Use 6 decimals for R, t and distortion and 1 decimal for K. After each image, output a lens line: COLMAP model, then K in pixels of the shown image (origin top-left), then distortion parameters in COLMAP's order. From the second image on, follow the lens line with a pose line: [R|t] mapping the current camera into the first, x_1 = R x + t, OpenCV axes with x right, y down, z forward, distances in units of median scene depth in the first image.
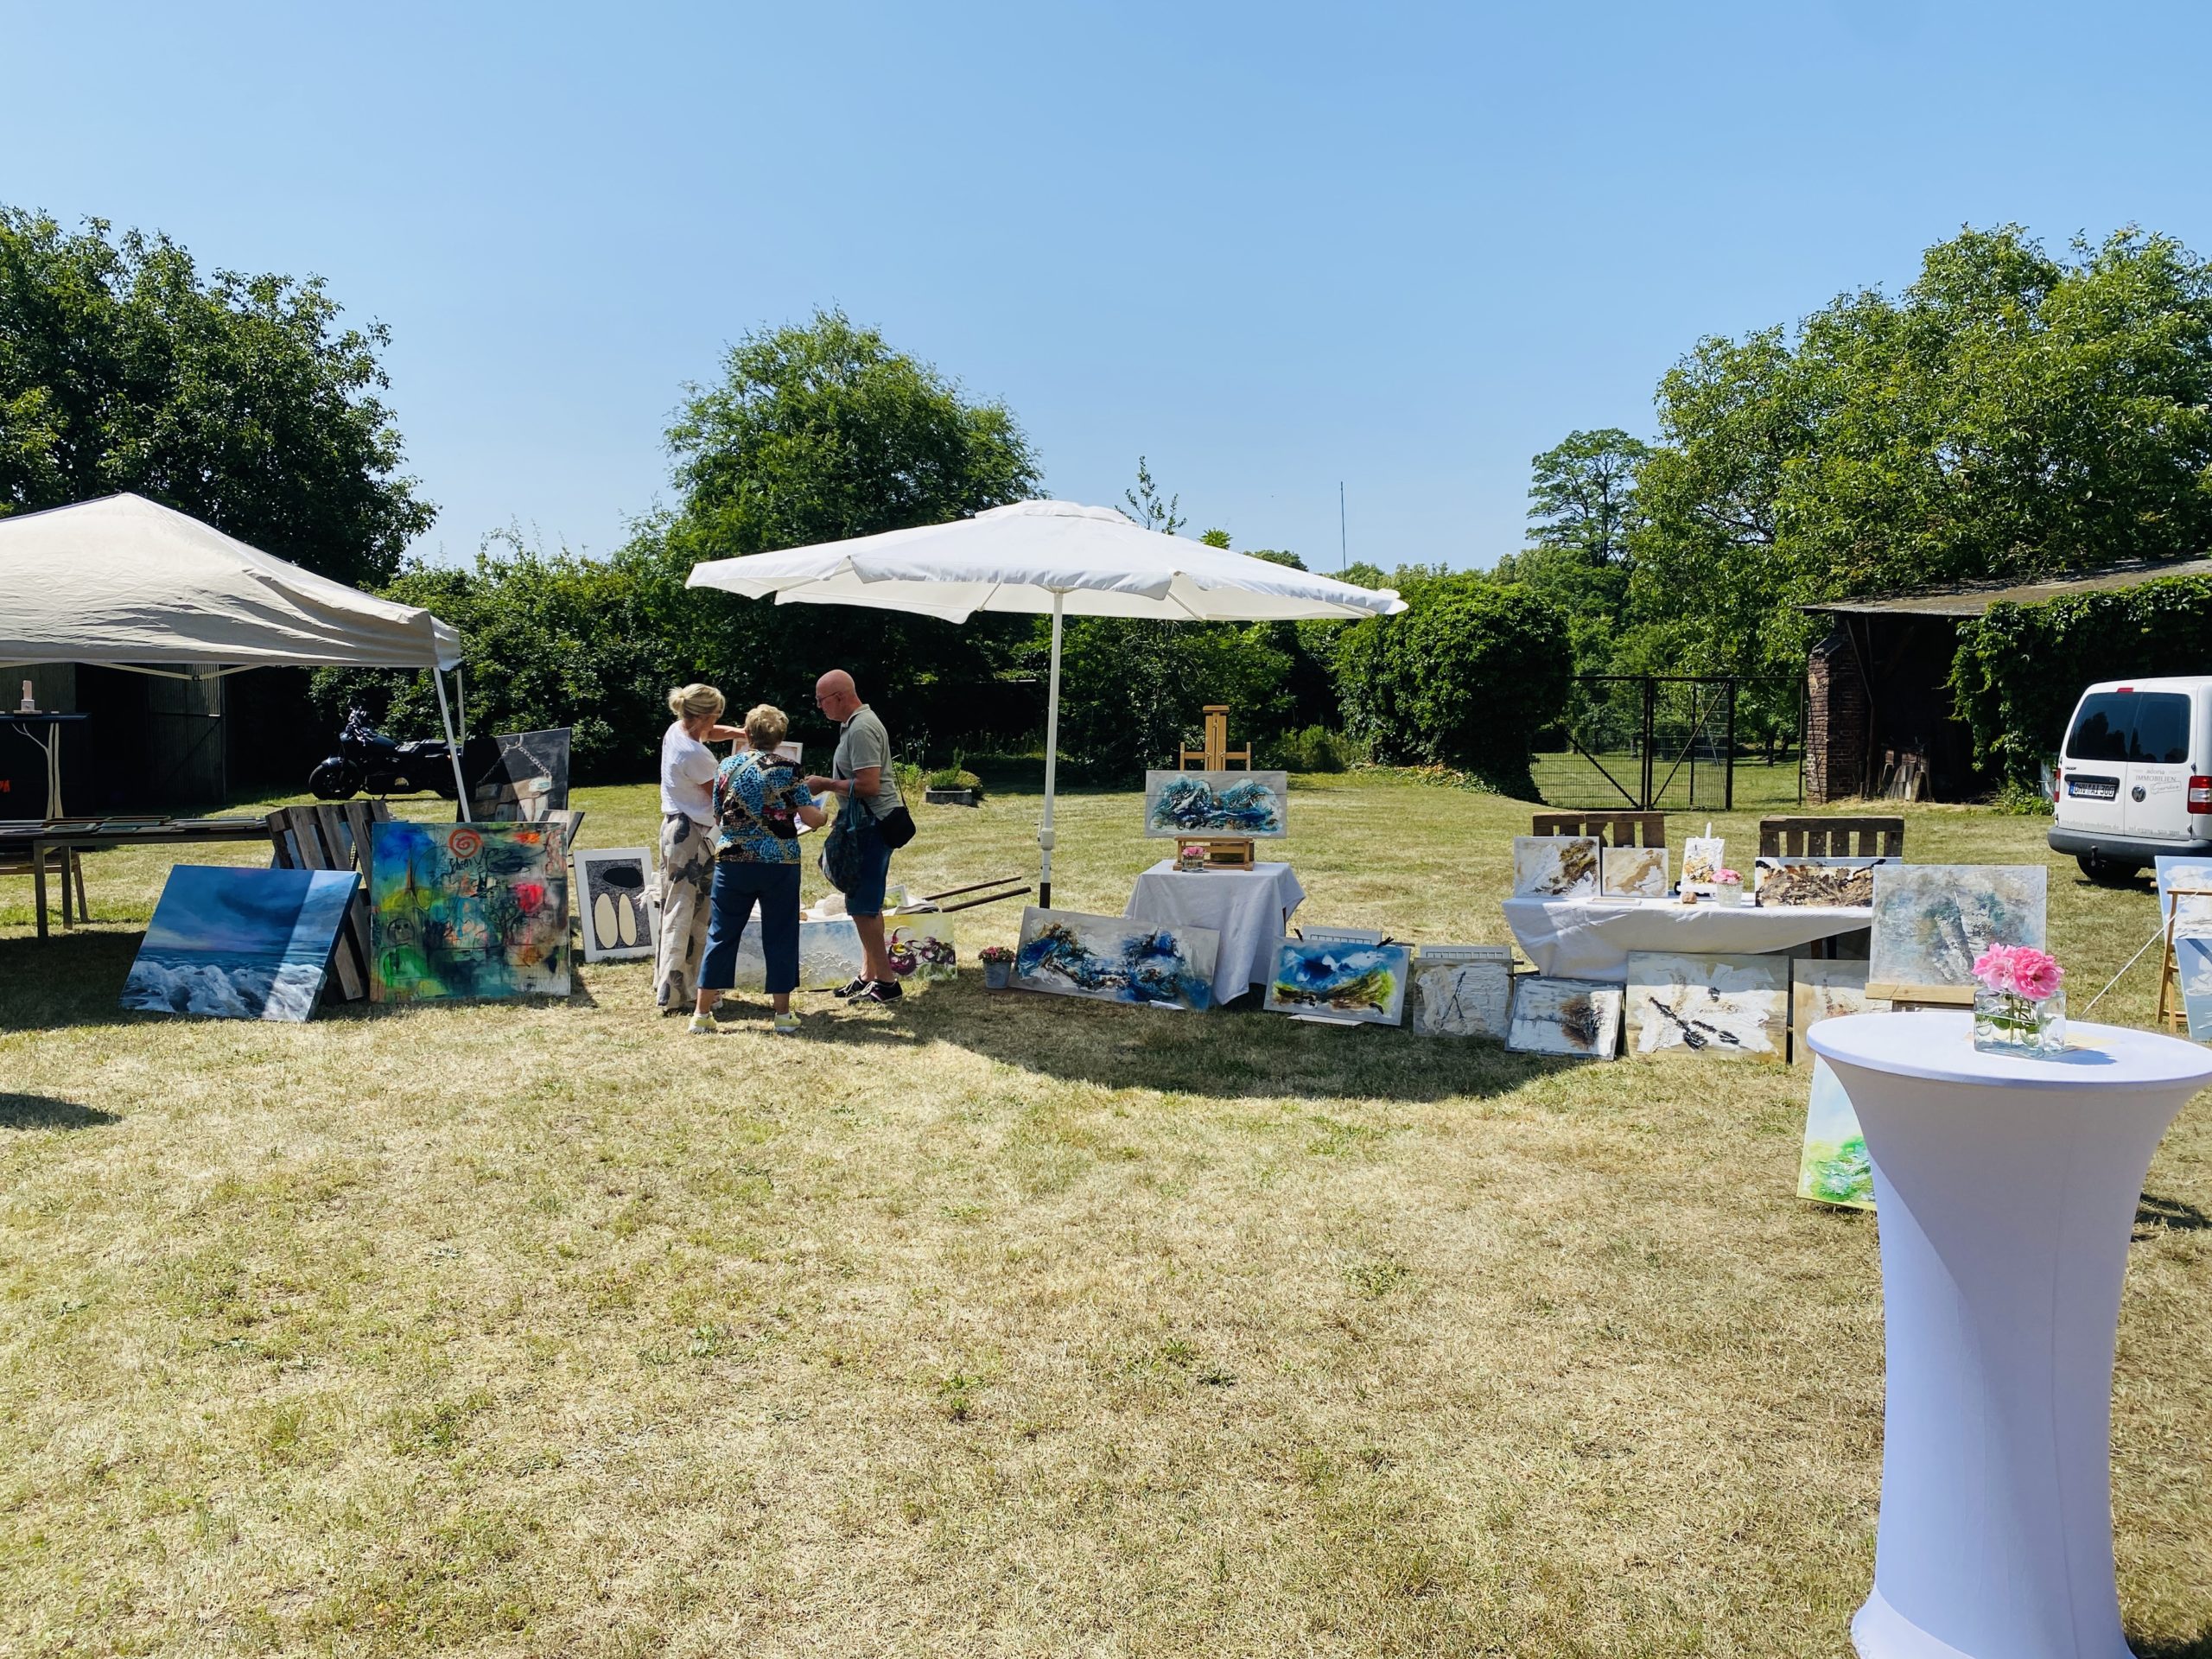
lens RADIAL K [[1664.6, 0, 1113.7], [0, 1664.6, 783.7], [0, 0, 1]] dist [0.023841, -0.025406]
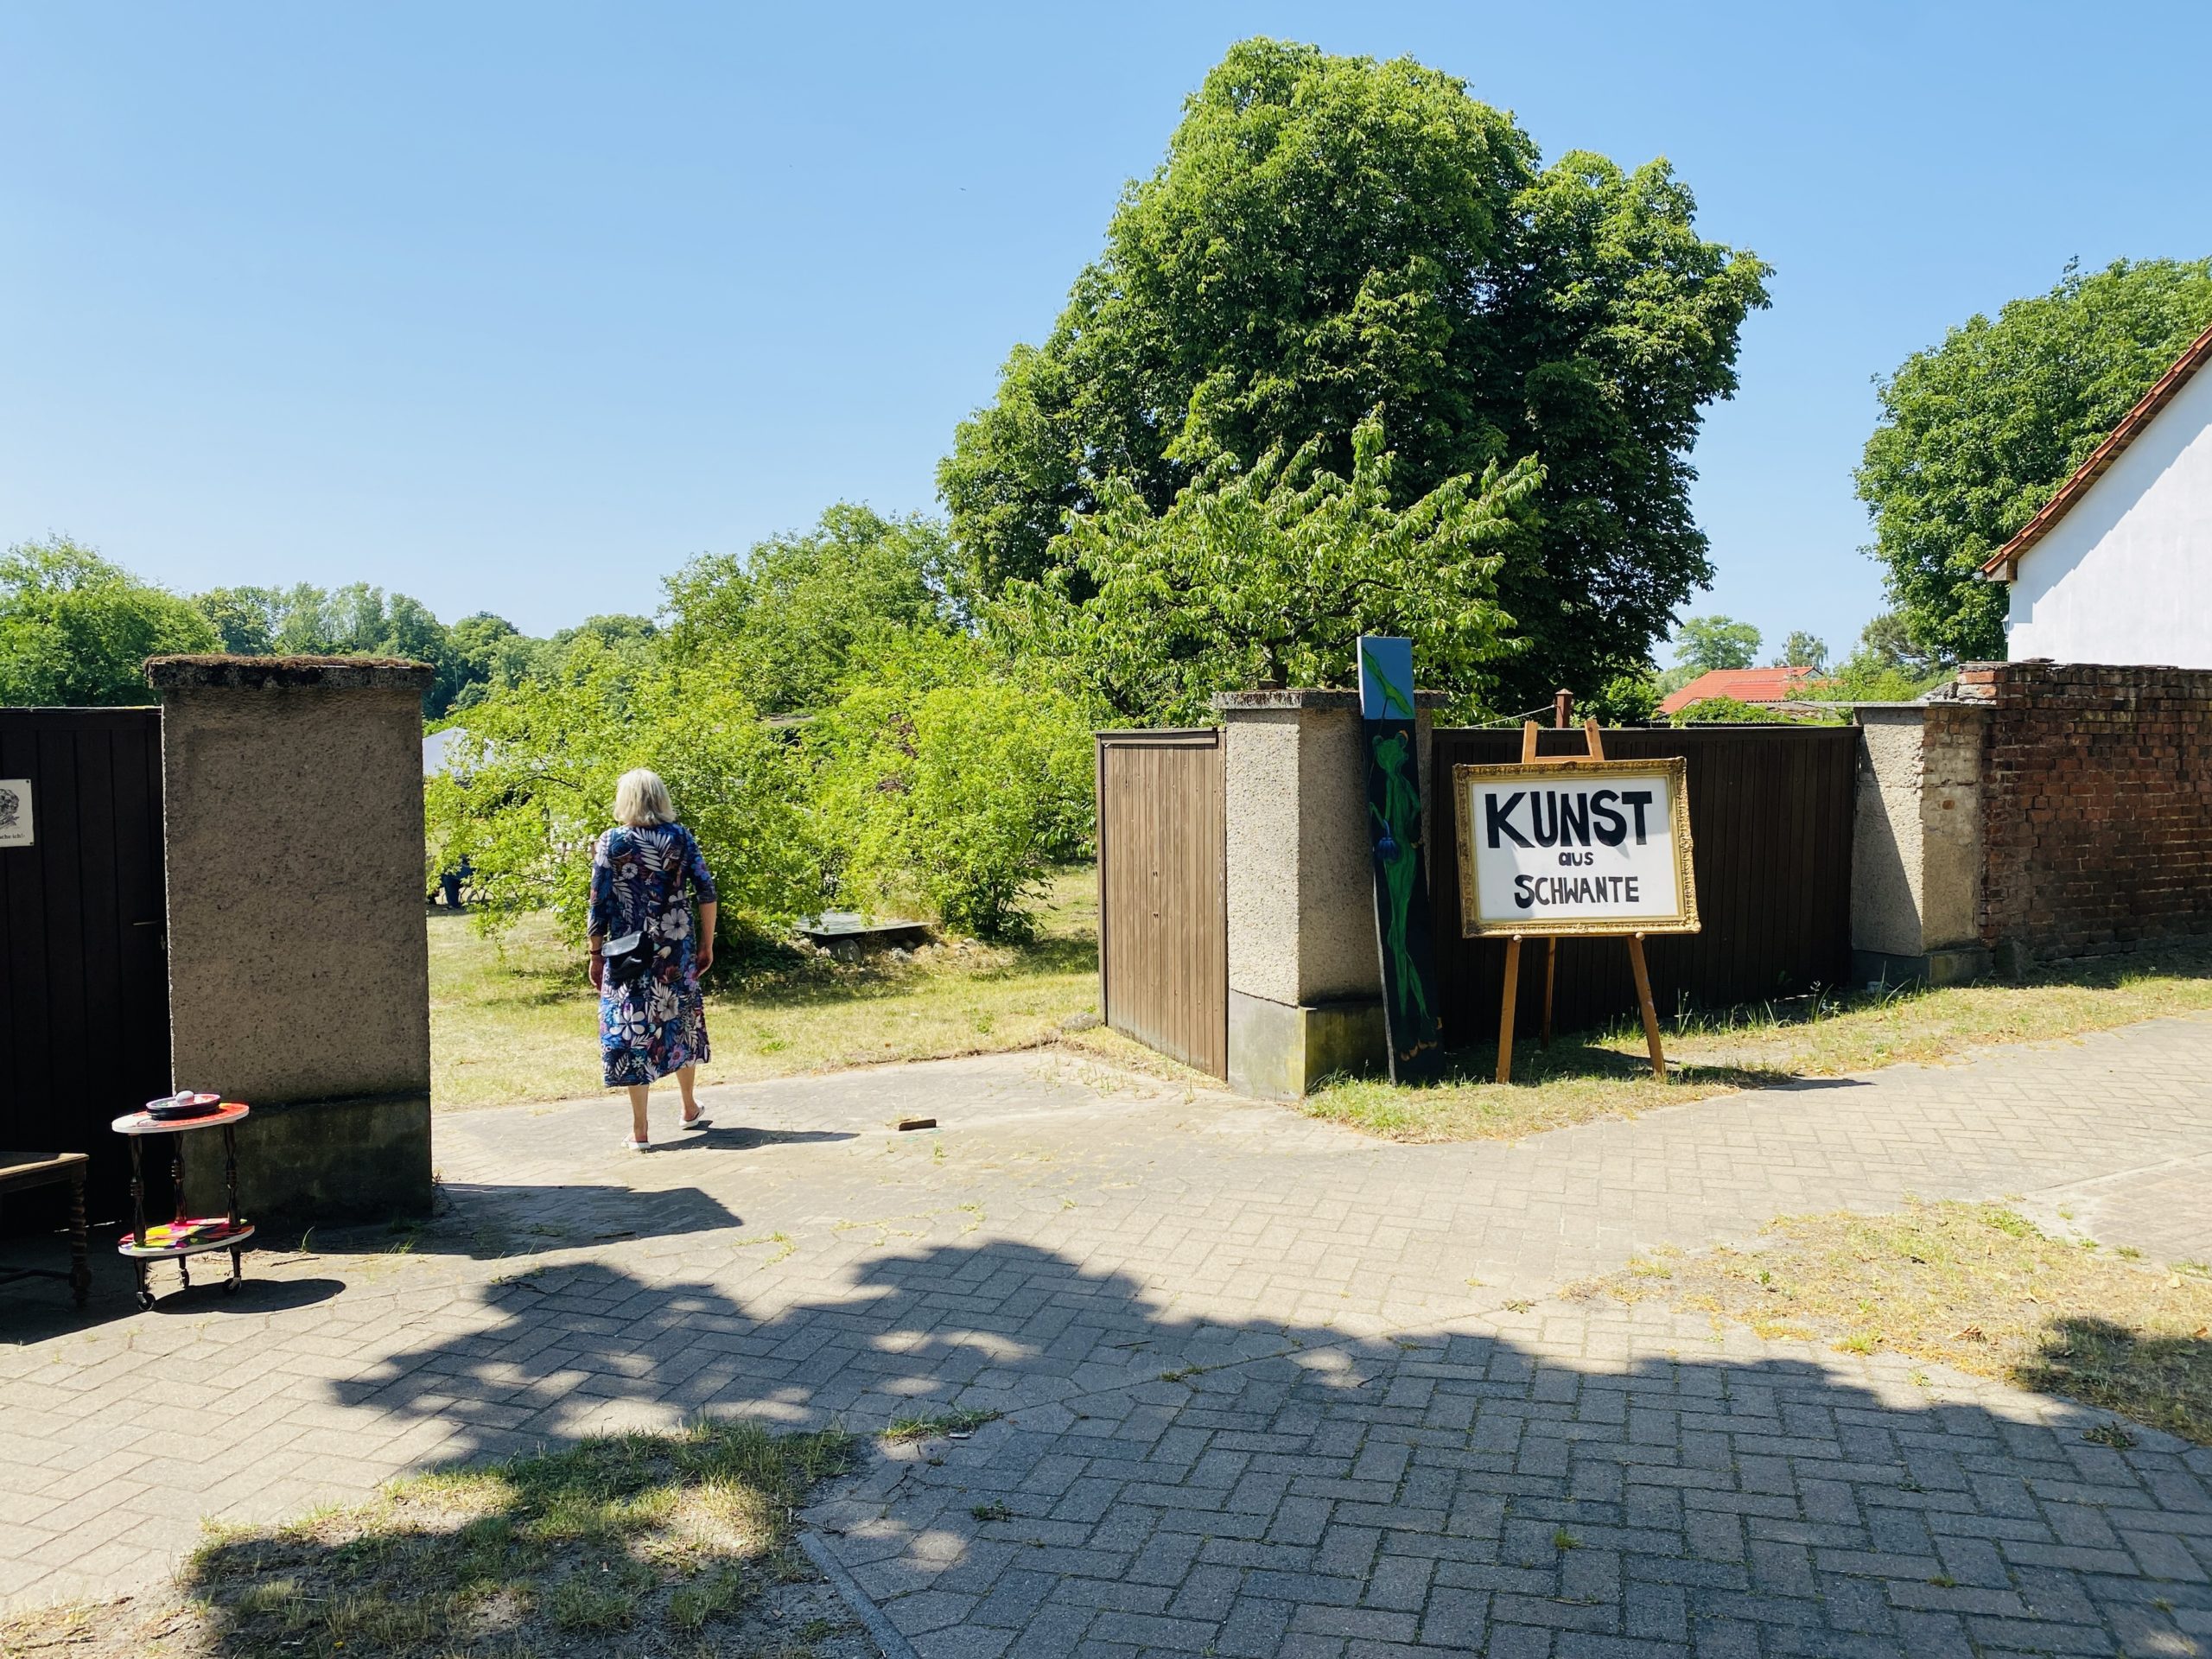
lens RADIAL K [[1641.8, 0, 1112.0], [0, 1641.8, 803.4], [0, 0, 1]] dist [0.072605, -0.139189]
pose [[0.935238, -0.015052, 0.353698, 0.589844], [0.023218, 0.999553, -0.018855, 0.054405], [-0.353256, 0.025846, 0.935170, -2.327977]]
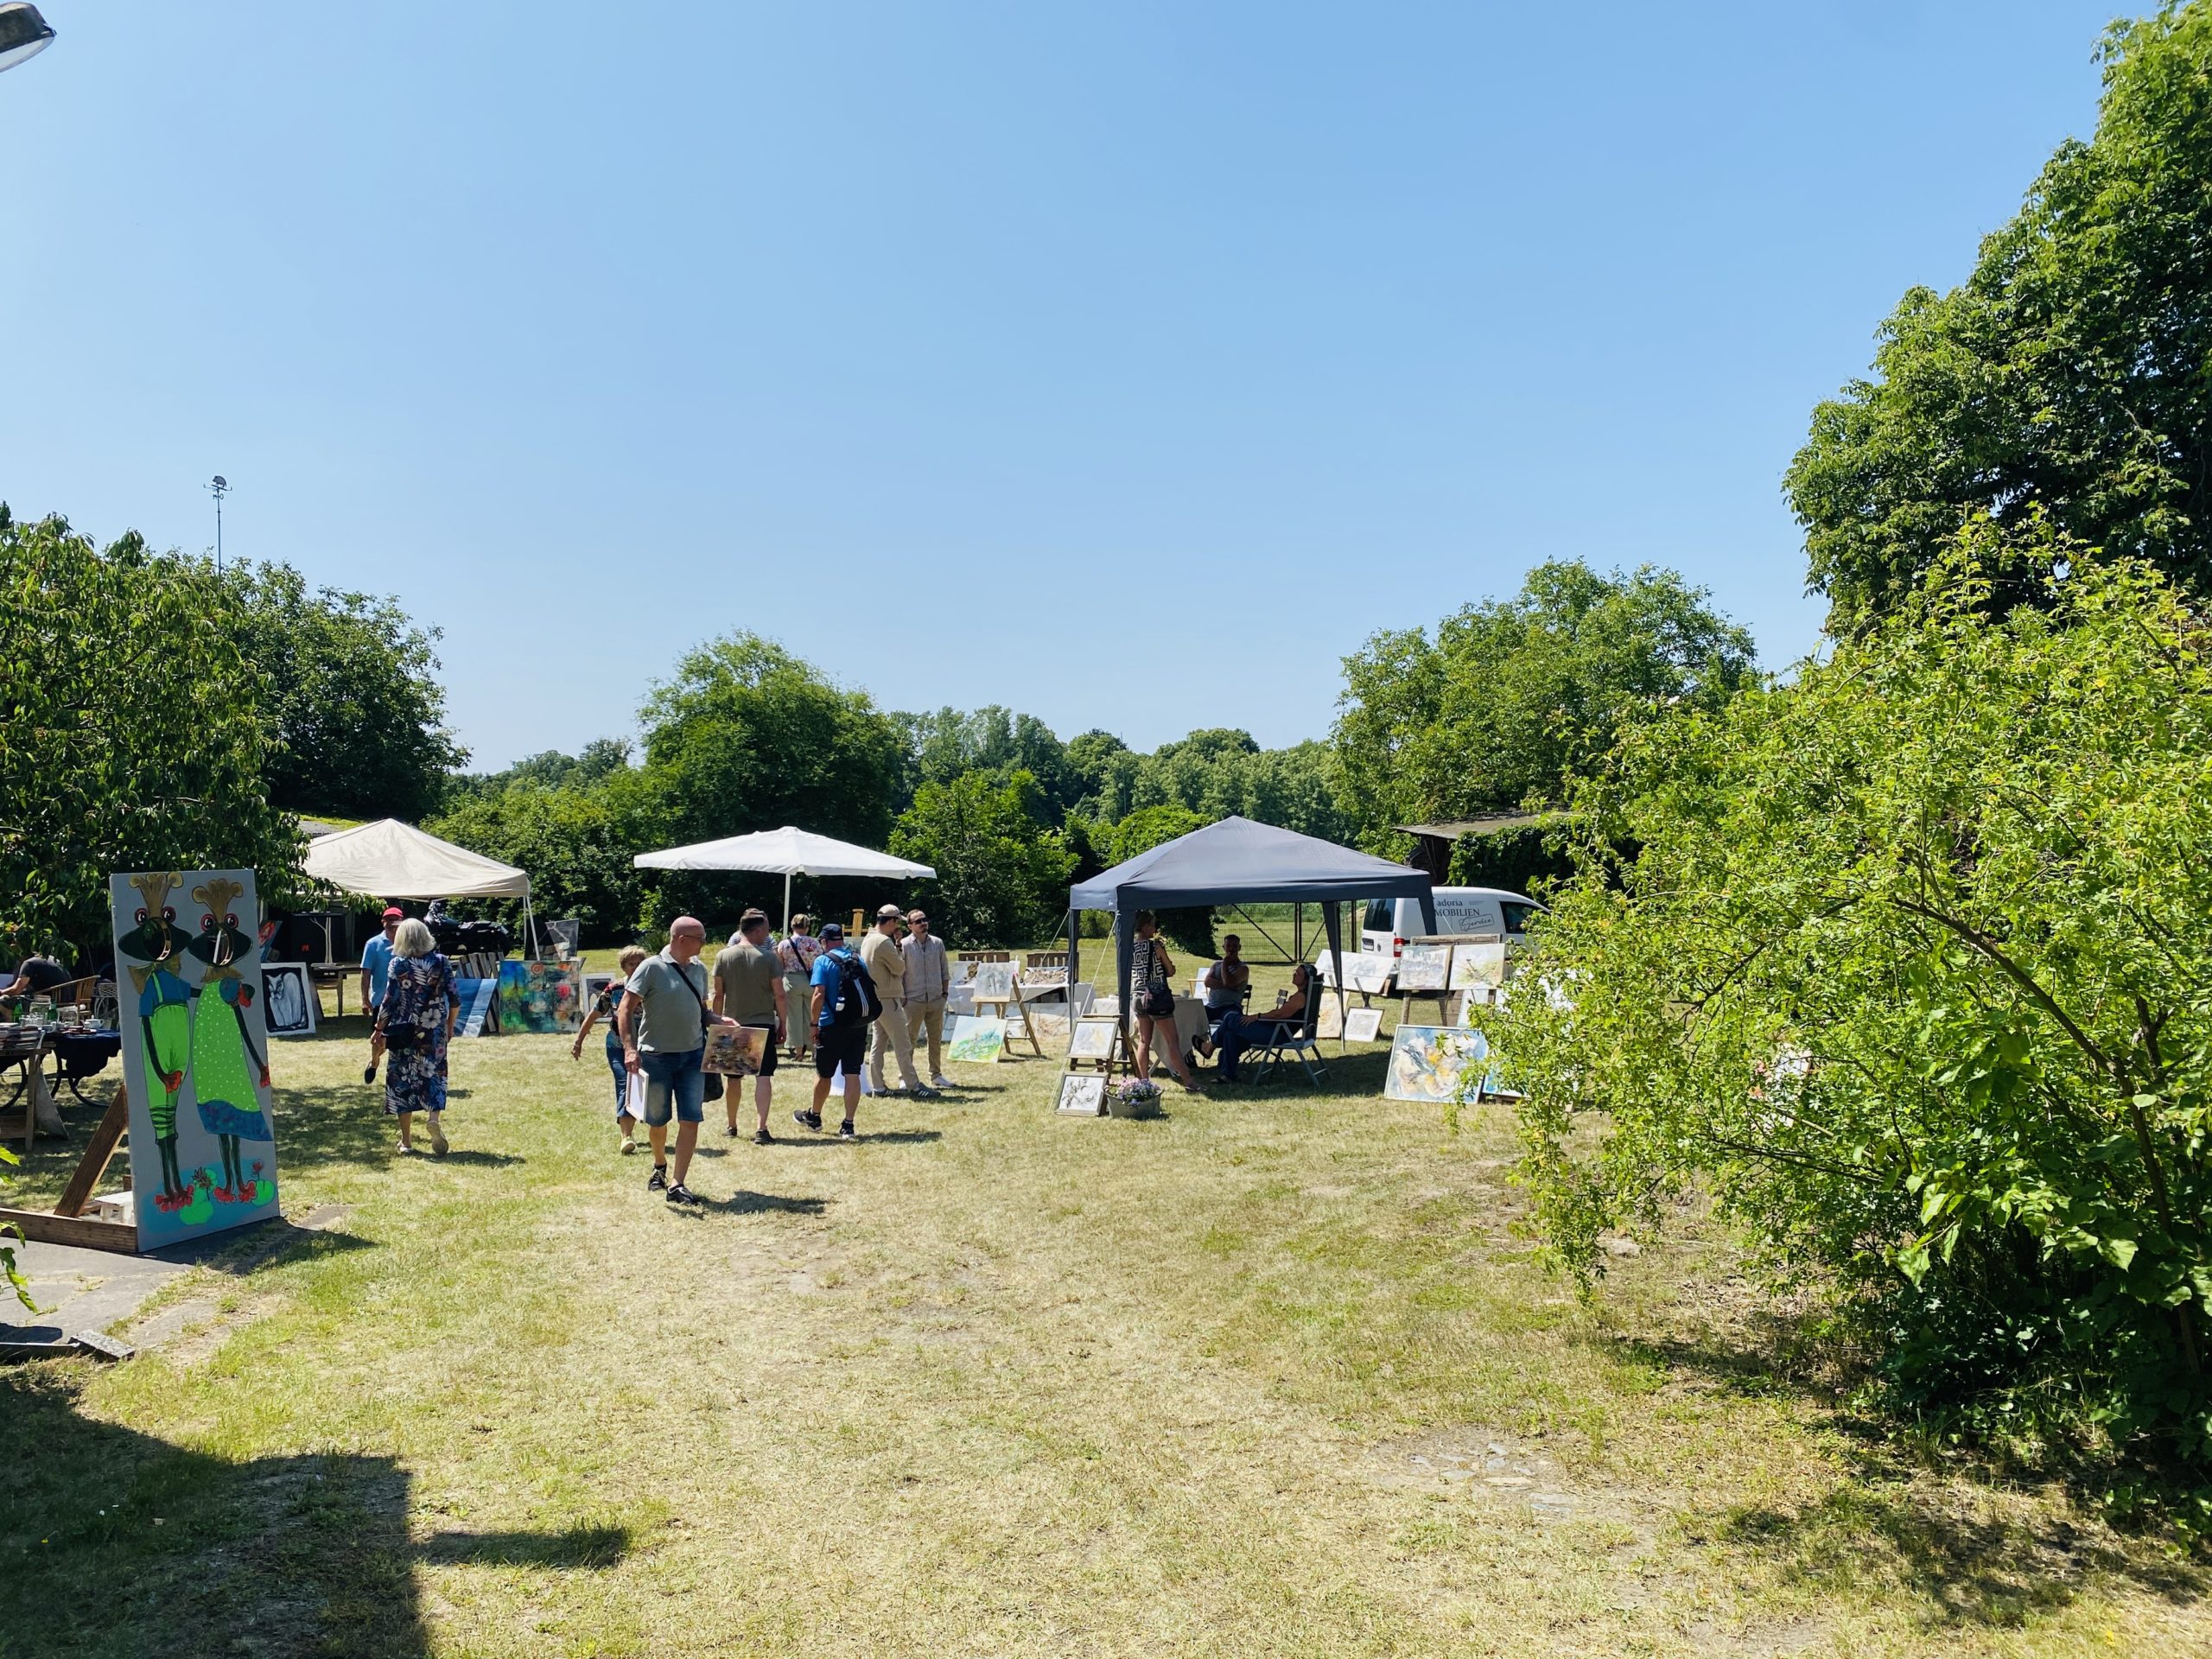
lens RADIAL K [[1641.8, 0, 1112.0], [0, 1641.8, 803.4], [0, 0, 1]] dist [0.072605, -0.139189]
pose [[0.999886, -0.002289, 0.014926, 0.395264], [0.003634, 0.995870, -0.090719, 0.016734], [-0.014657, 0.090763, 0.995765, -1.375149]]
